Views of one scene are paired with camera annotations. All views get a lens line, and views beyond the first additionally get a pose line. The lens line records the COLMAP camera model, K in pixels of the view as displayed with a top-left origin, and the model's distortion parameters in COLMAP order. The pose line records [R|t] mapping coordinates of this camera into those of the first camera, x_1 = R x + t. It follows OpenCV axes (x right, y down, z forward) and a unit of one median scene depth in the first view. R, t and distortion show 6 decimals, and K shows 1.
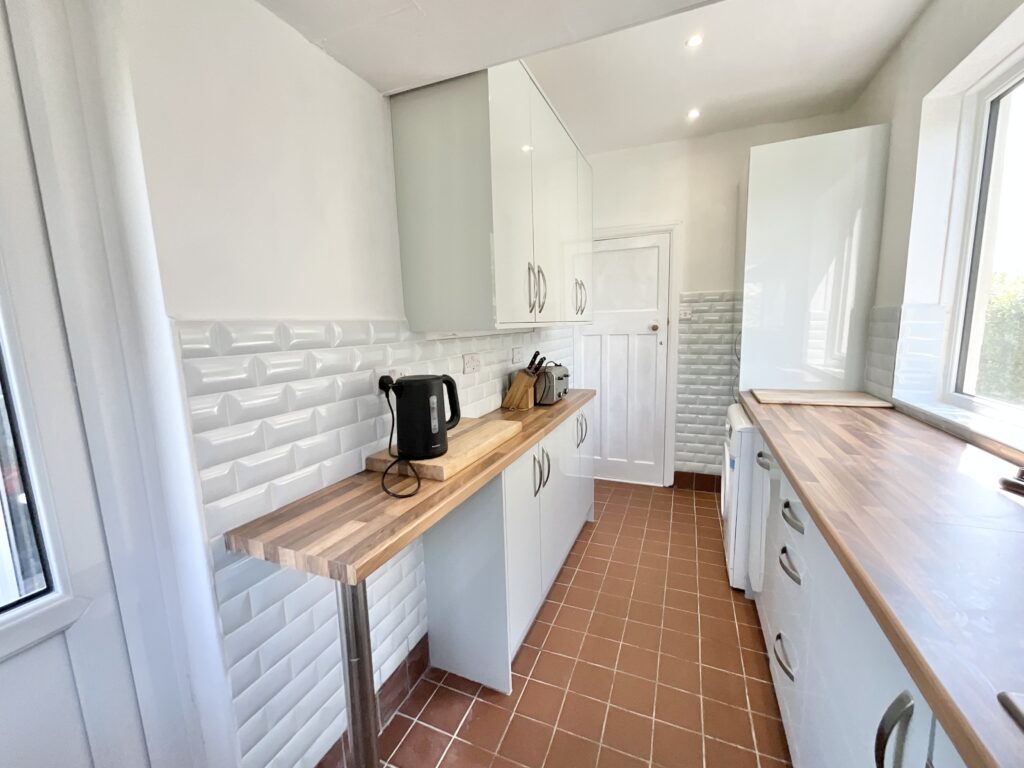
lens RADIAL K [[413.3, 0, 510.4], [0, 413.3, 384.5], [0, 0, 1]] dist [-0.001803, 0.000631]
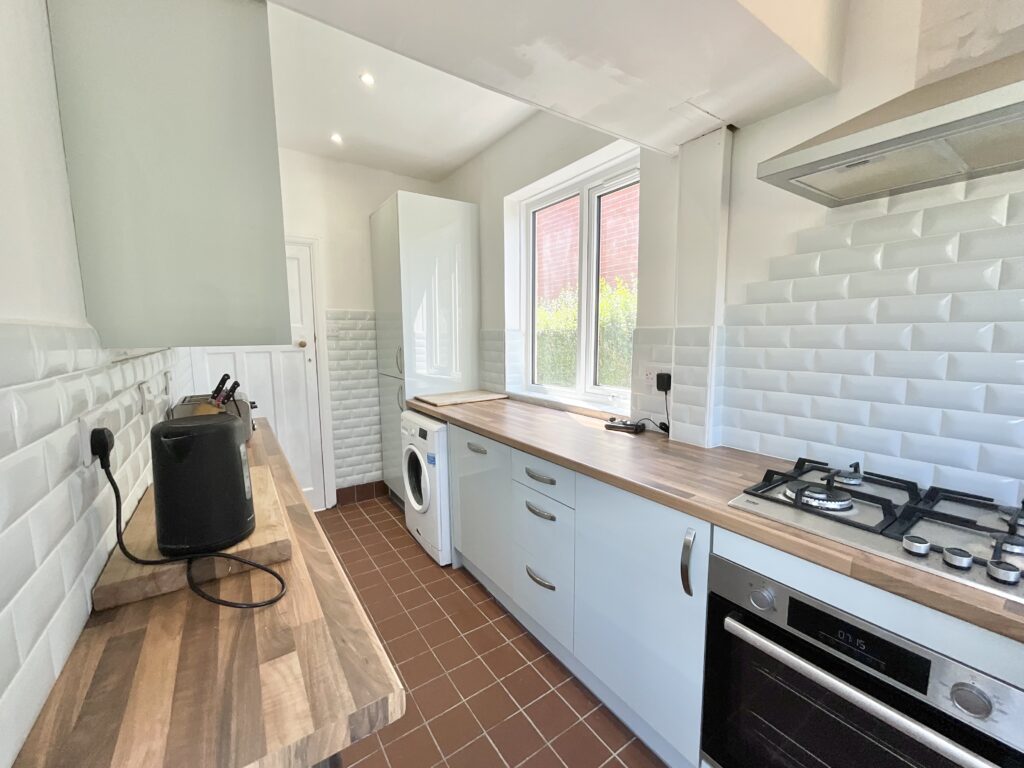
lens RADIAL K [[413.3, 0, 510.4], [0, 413.3, 384.5], [0, 0, 1]] dist [-0.001803, 0.000631]
pose [[0.544632, -0.078273, 0.835015, -0.280011], [0.113316, 0.993373, 0.019208, -0.016682], [-0.830985, 0.084159, 0.549892, 0.150979]]
